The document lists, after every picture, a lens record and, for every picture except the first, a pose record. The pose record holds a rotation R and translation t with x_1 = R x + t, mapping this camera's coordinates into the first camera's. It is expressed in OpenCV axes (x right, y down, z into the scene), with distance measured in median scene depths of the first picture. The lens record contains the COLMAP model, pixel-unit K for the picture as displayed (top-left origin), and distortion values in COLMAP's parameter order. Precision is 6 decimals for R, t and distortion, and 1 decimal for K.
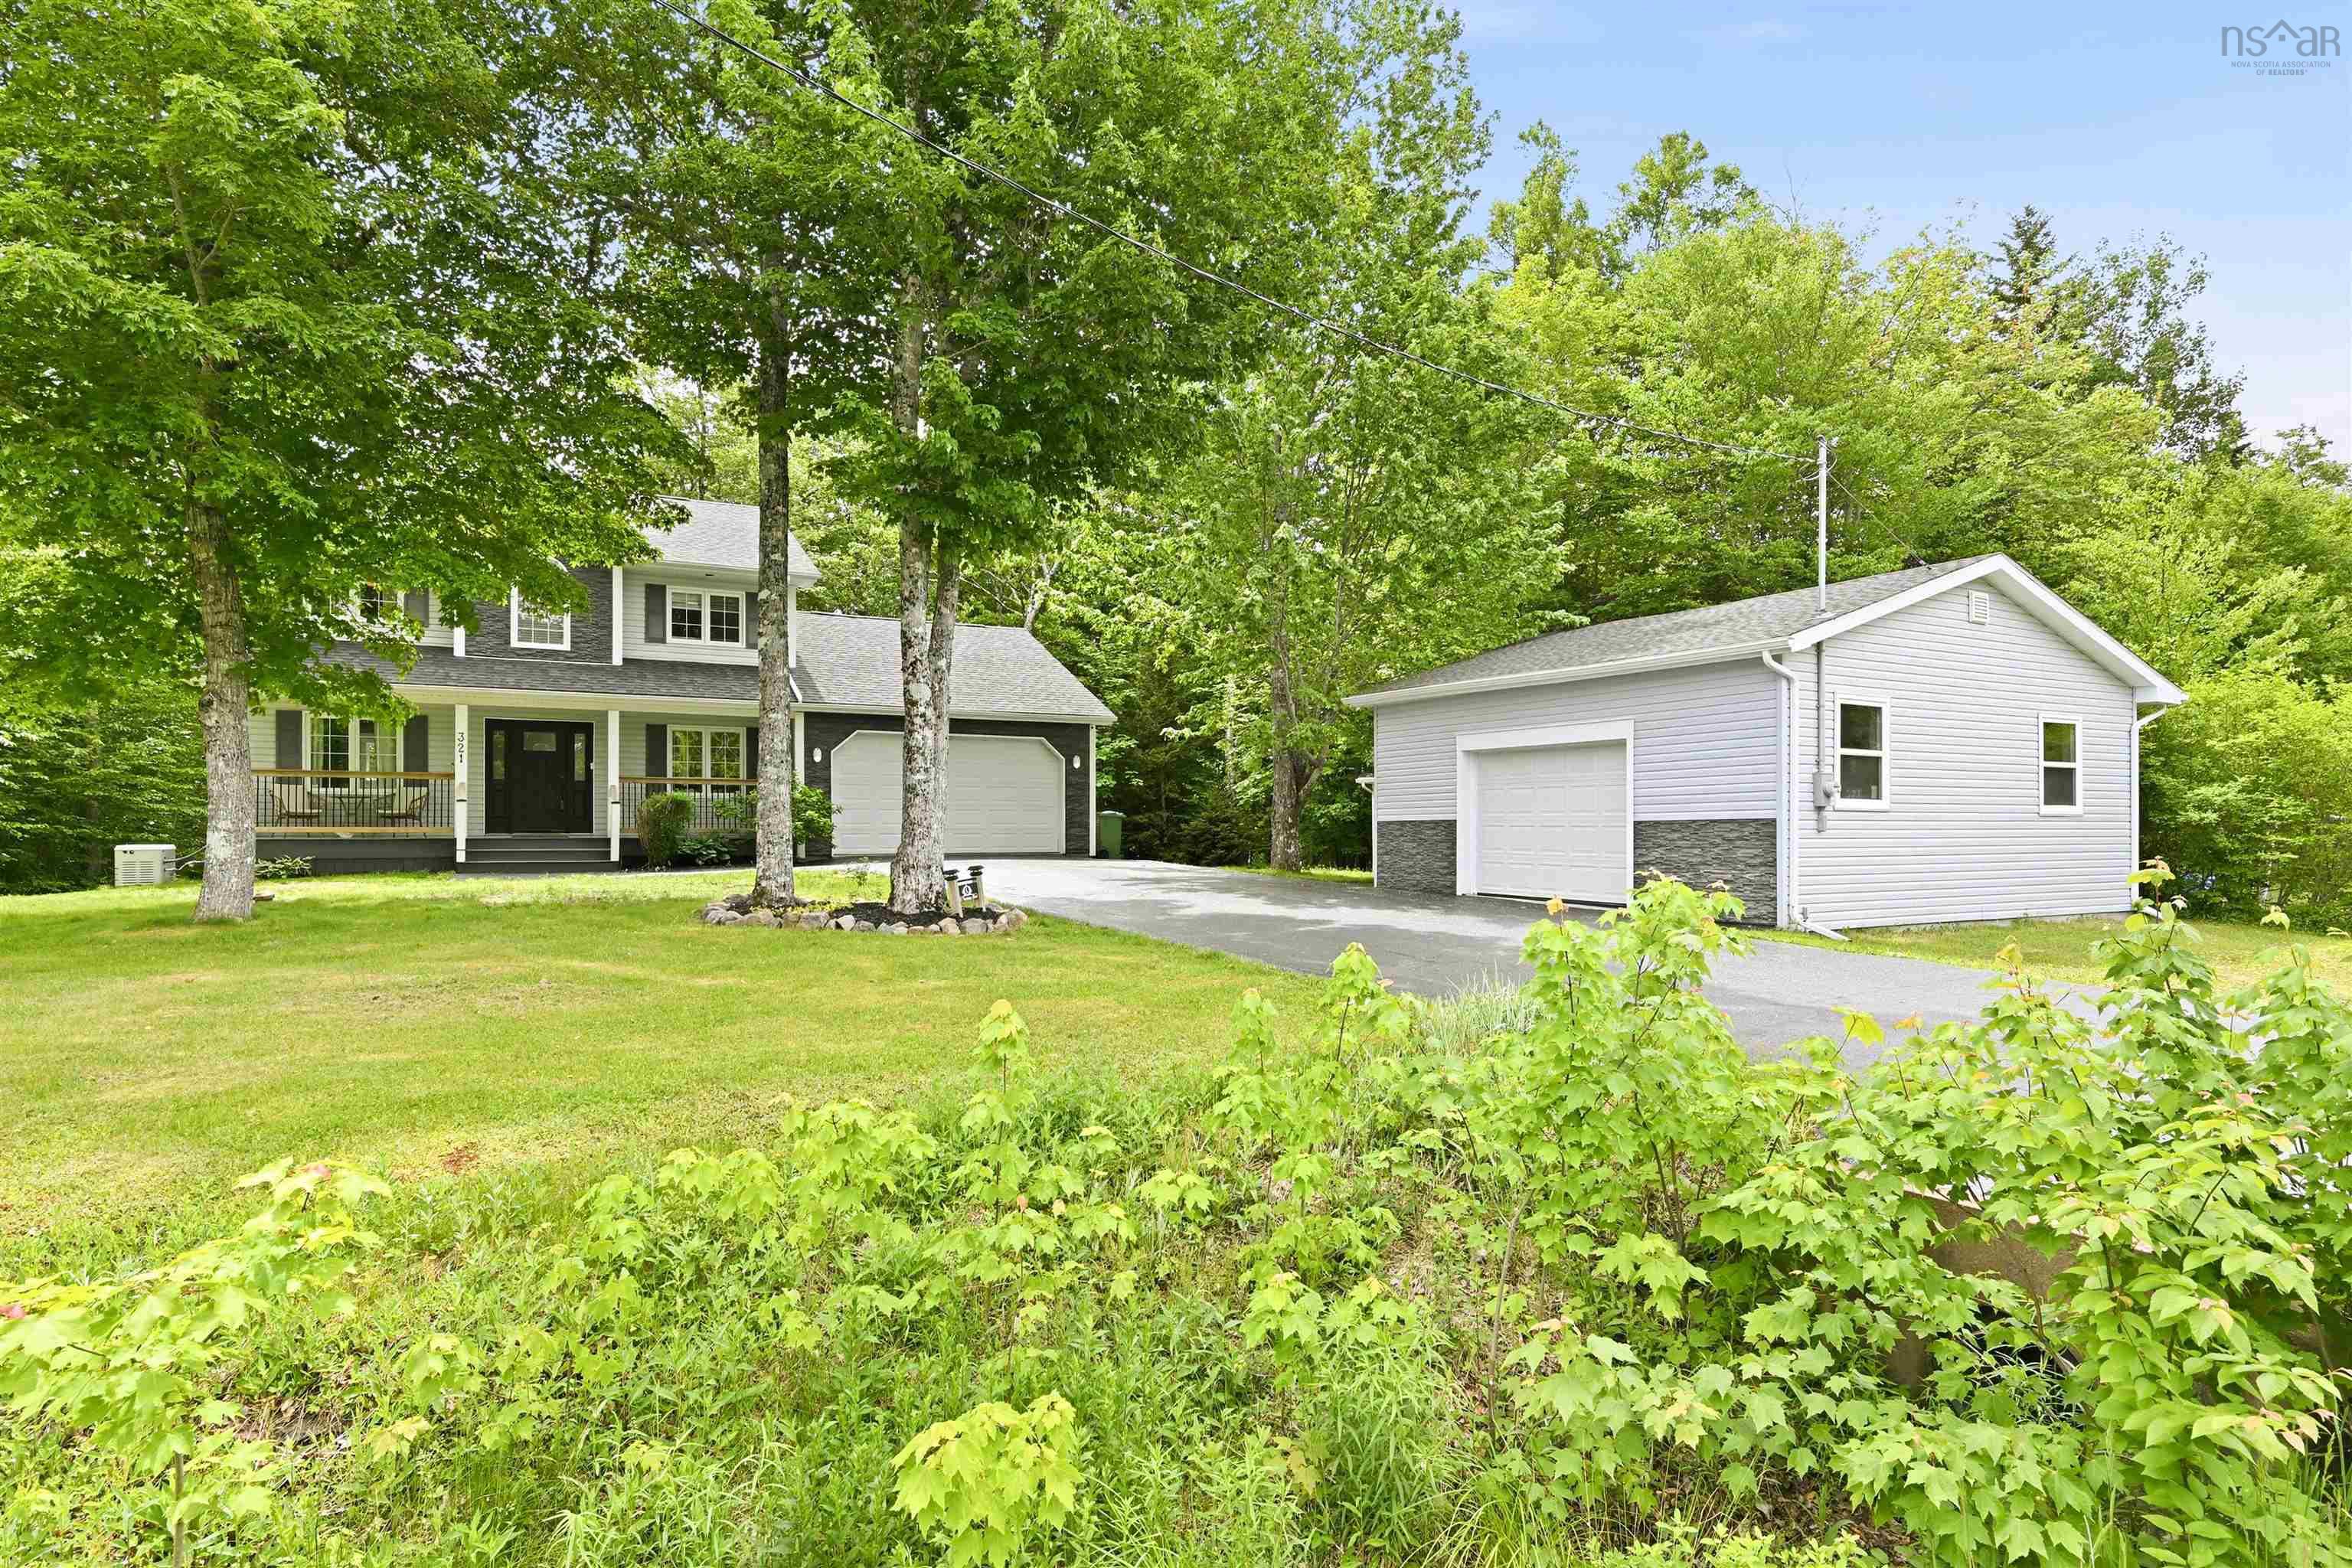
lens RADIAL K [[1215.1, 0, 1179.9], [0, 1215.1, 813.0], [0, 0, 1]] dist [0.001015, -0.000590]
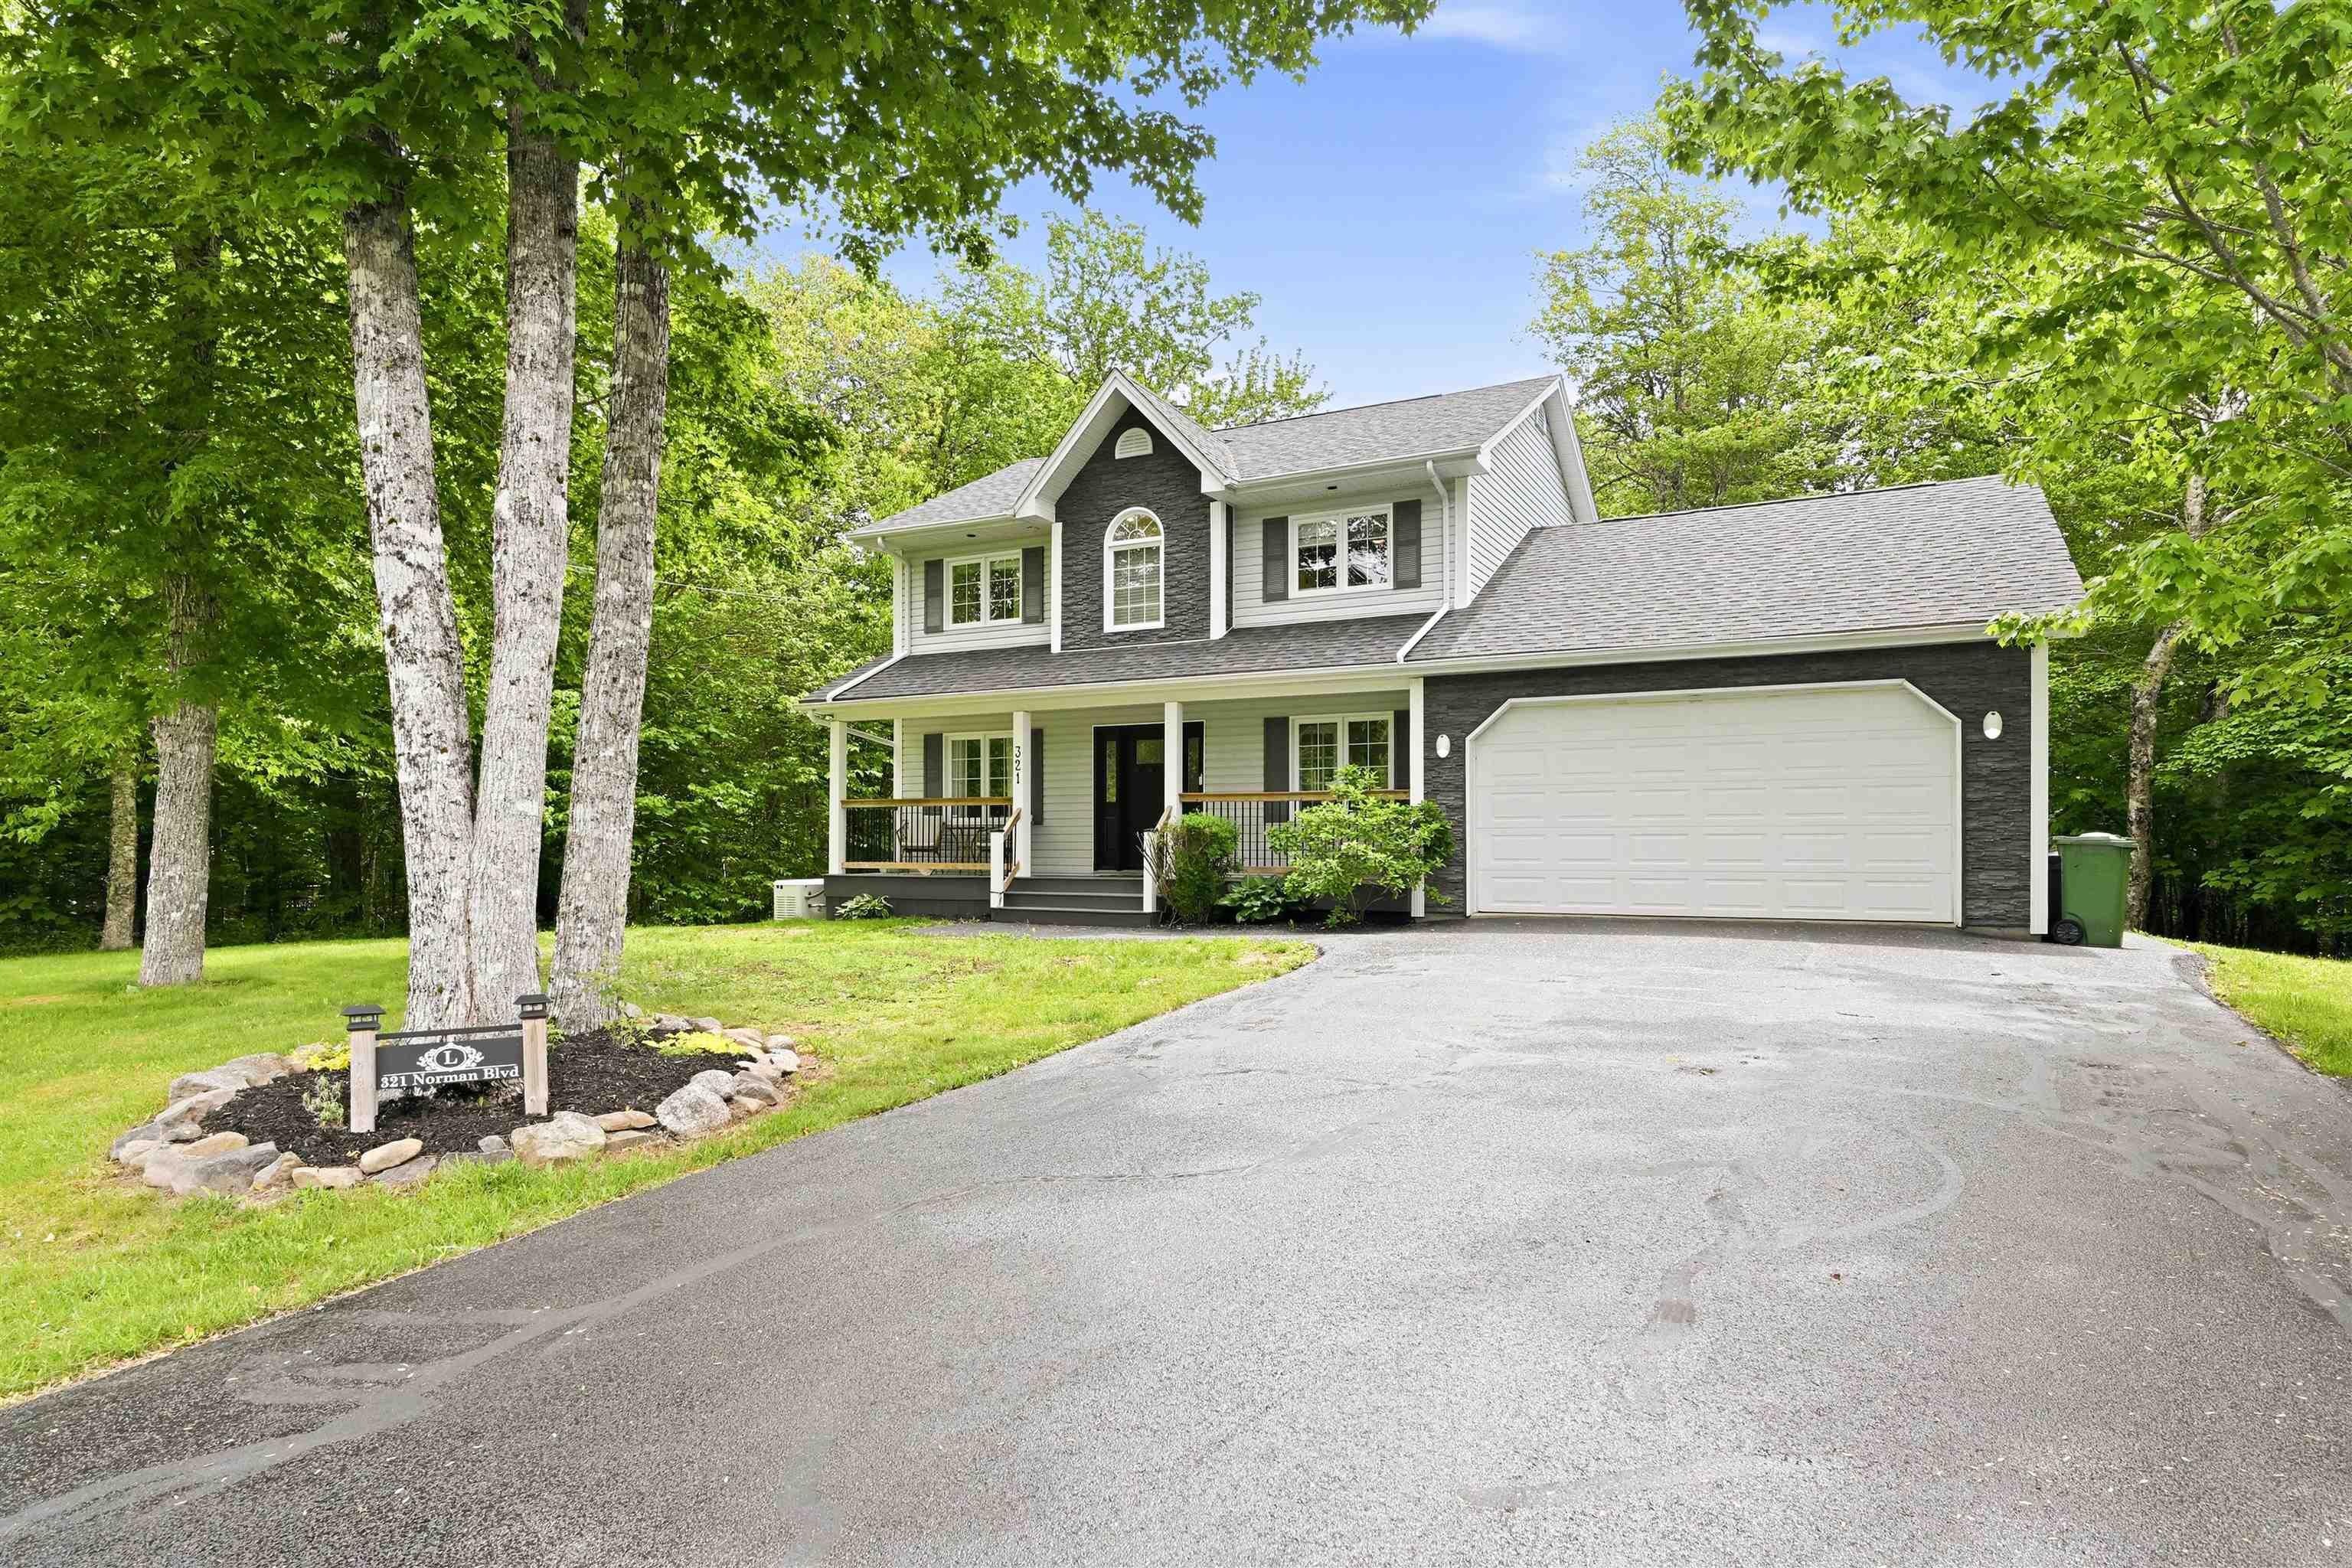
lens RADIAL K [[1335.9, 0, 1176.4], [0, 1335.9, 857.3], [0, 0, 1]] dist [-0.001222, -0.000385]
pose [[0.550382, 0.005586, -0.834894, 0.244149], [0.010763, 0.999847, 0.013785, -0.004372], [0.834844, -0.016573, 0.550238, 0.702426]]
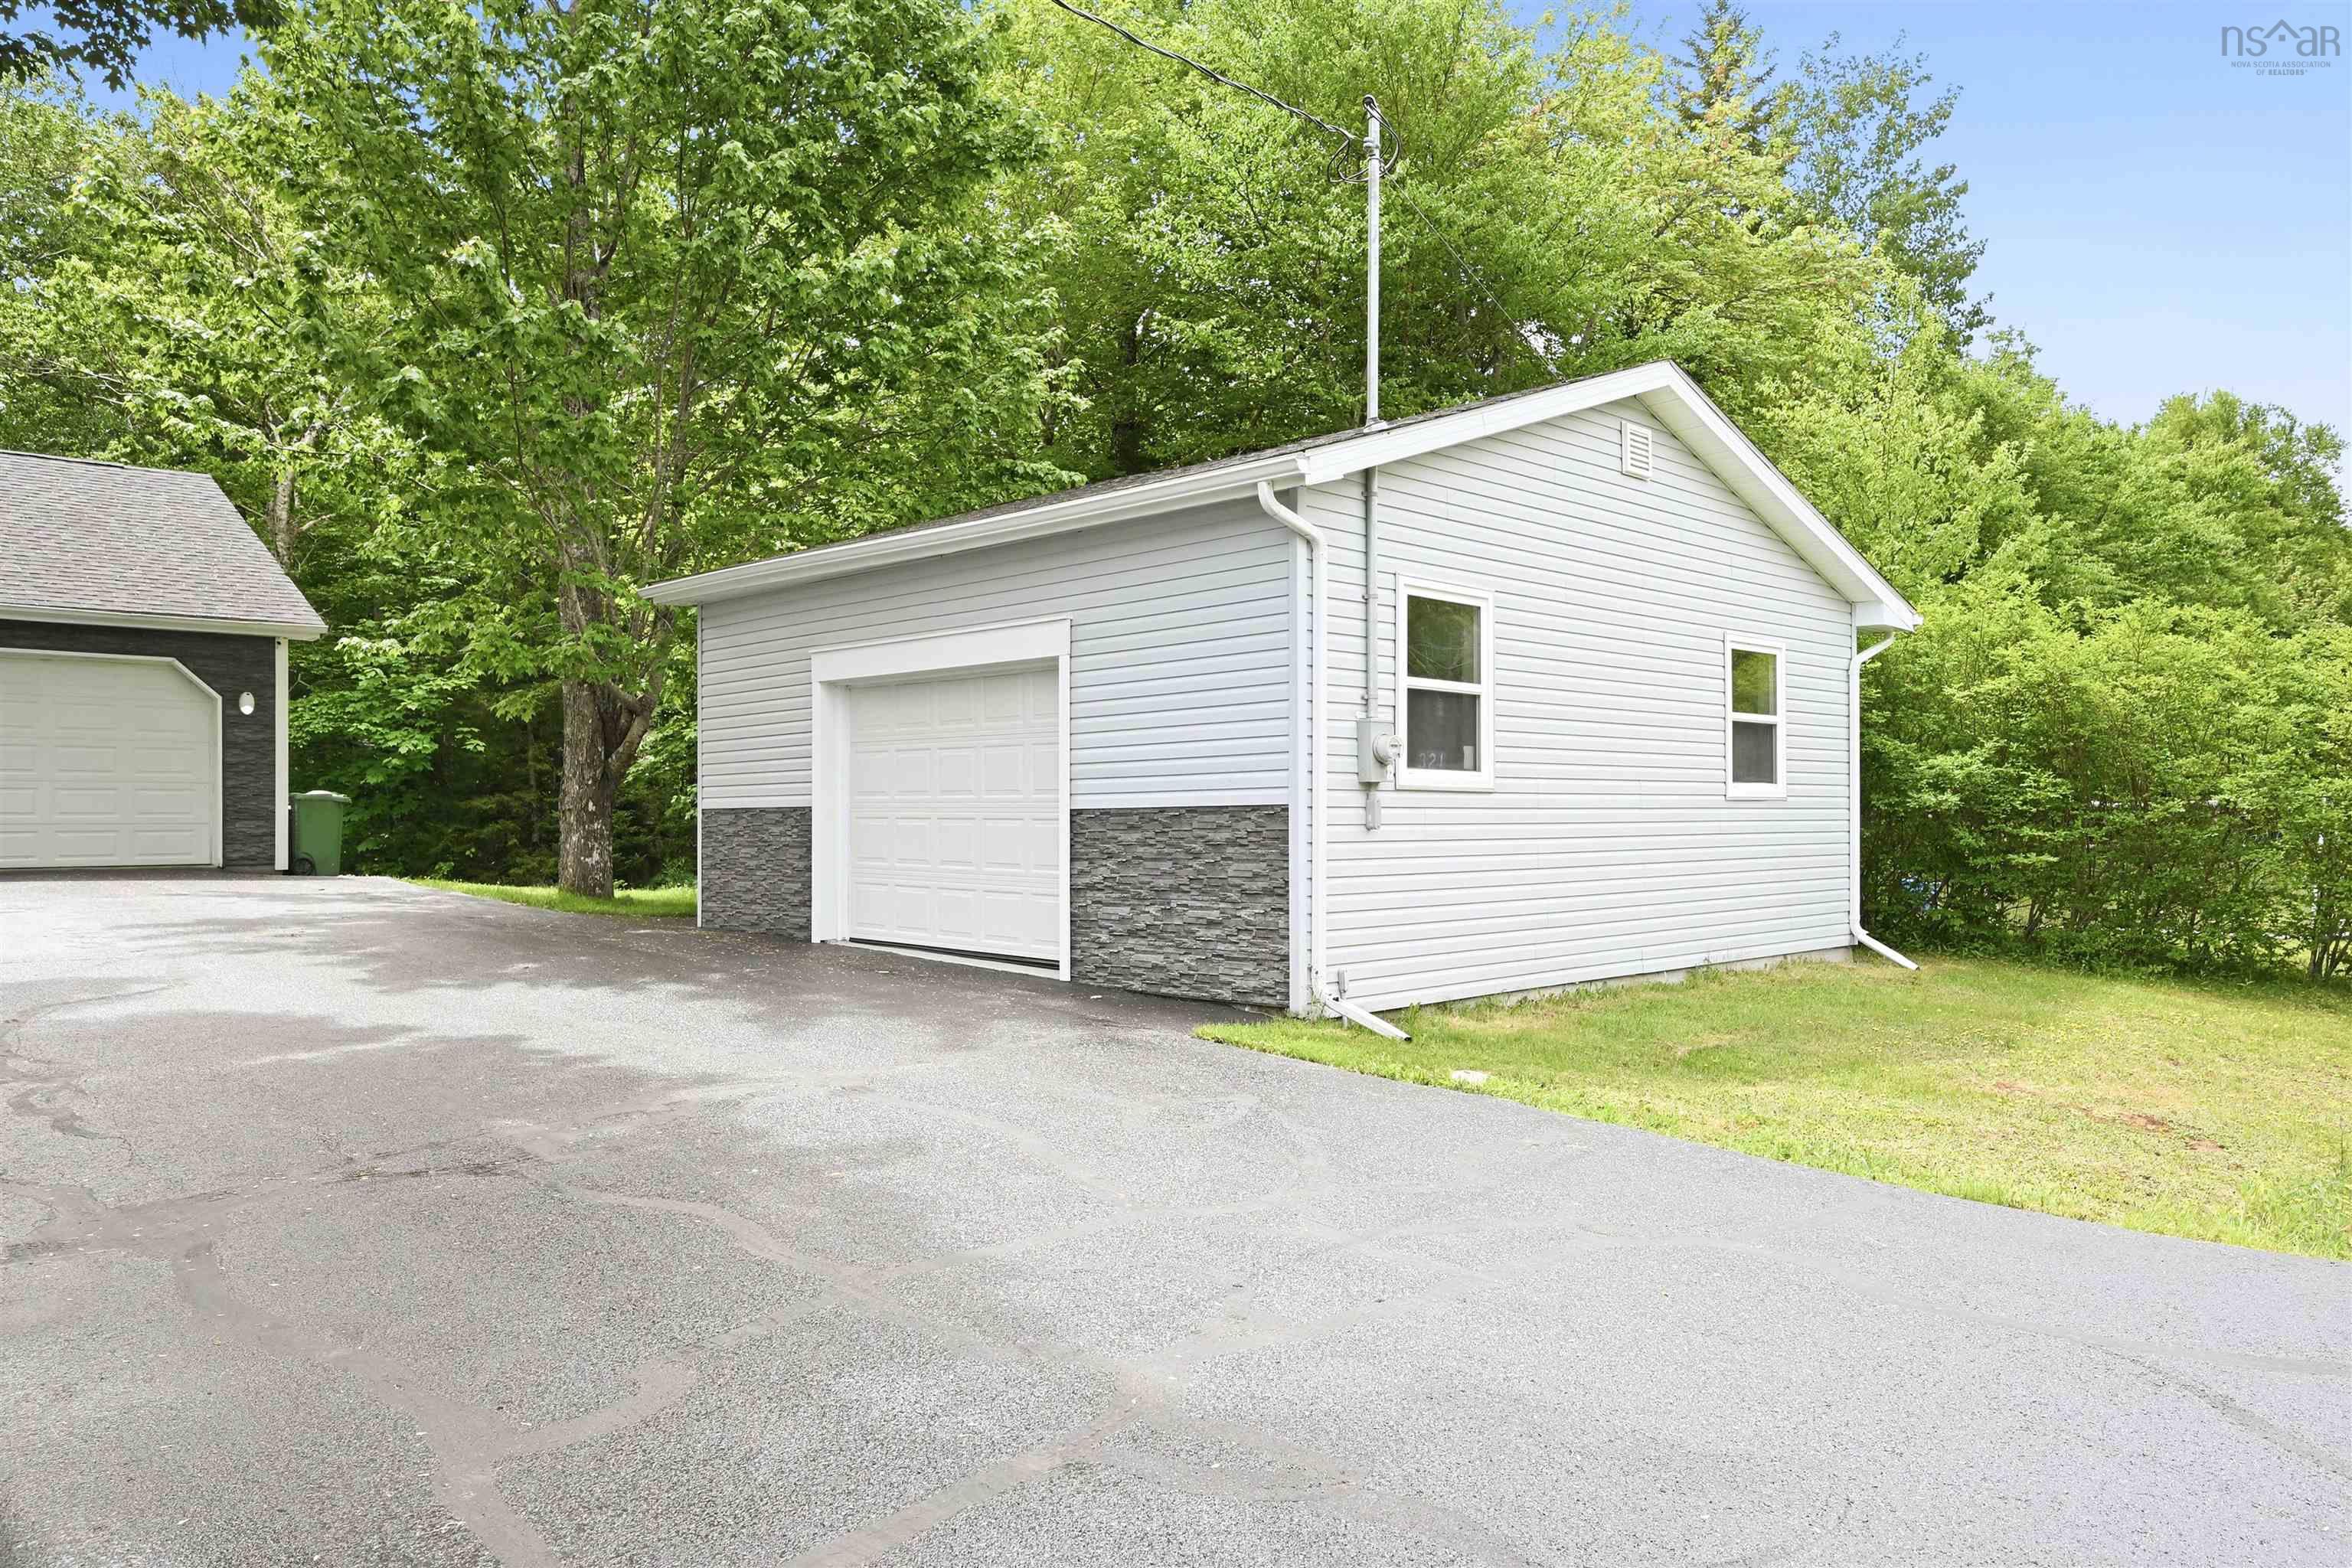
lens RADIAL K [[1576.1, 0, 1176.0], [0, 1576.1, 784.0], [0, 0, 1]] dist [-0.021330, -0.001083]
pose [[0.964285, 0.002063, 0.264860, 0.206745], [-0.000320, 0.999978, -0.006622, -0.000062], [-0.264867, 0.006300, 0.964264, 0.277972]]
